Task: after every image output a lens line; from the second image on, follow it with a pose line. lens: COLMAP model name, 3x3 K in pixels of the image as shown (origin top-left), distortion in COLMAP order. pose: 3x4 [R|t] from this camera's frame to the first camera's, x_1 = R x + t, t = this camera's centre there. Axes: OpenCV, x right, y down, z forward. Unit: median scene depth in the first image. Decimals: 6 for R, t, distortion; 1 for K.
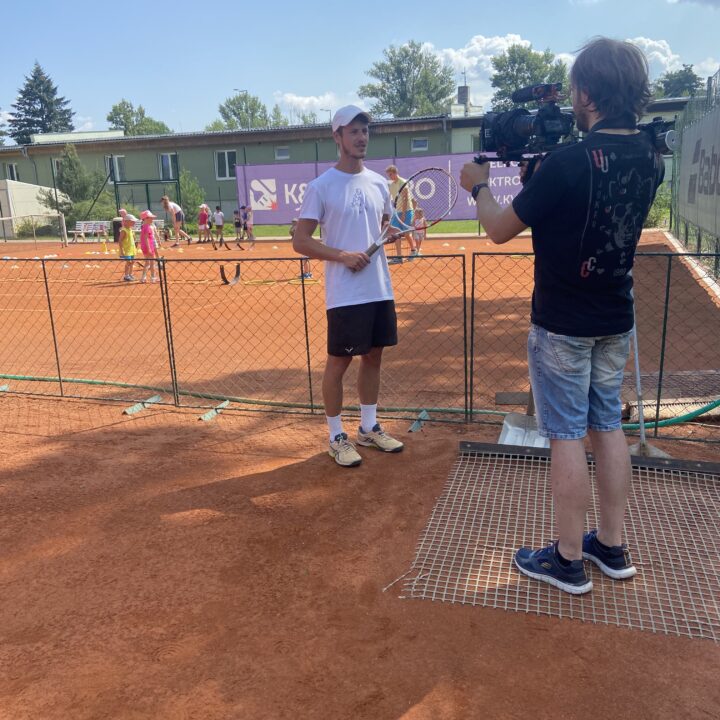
lens RADIAL K [[734.7, 0, 360.0], [0, 734.7, 360.0], [0, 0, 1]] dist [0.055633, -0.033052]
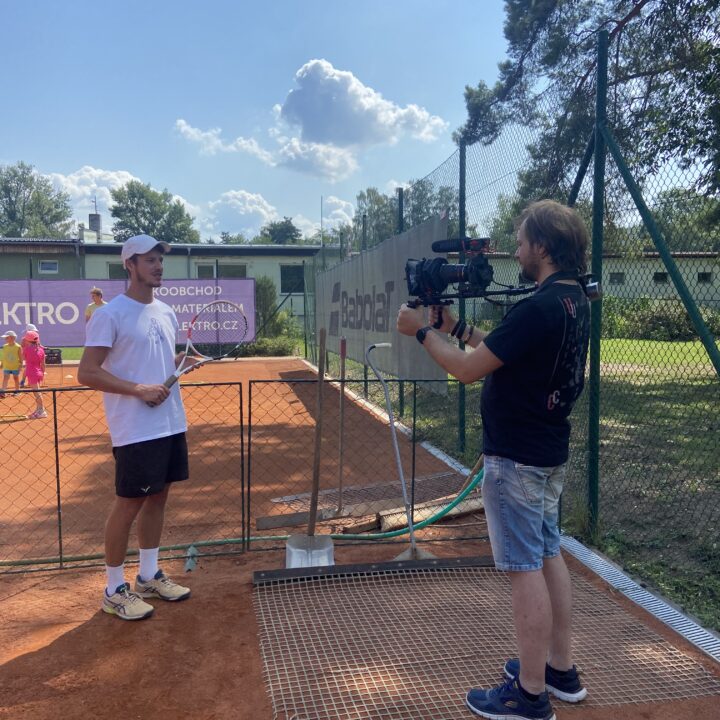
lens RADIAL K [[734.7, 0, 360.0], [0, 734.7, 360.0], [0, 0, 1]] dist [0.055633, -0.033052]
pose [[0.854886, -0.000431, 0.518815, -0.233738], [0.087403, 0.985827, -0.143201, -0.013065], [-0.511400, 0.167766, 0.842808, 0.049124]]
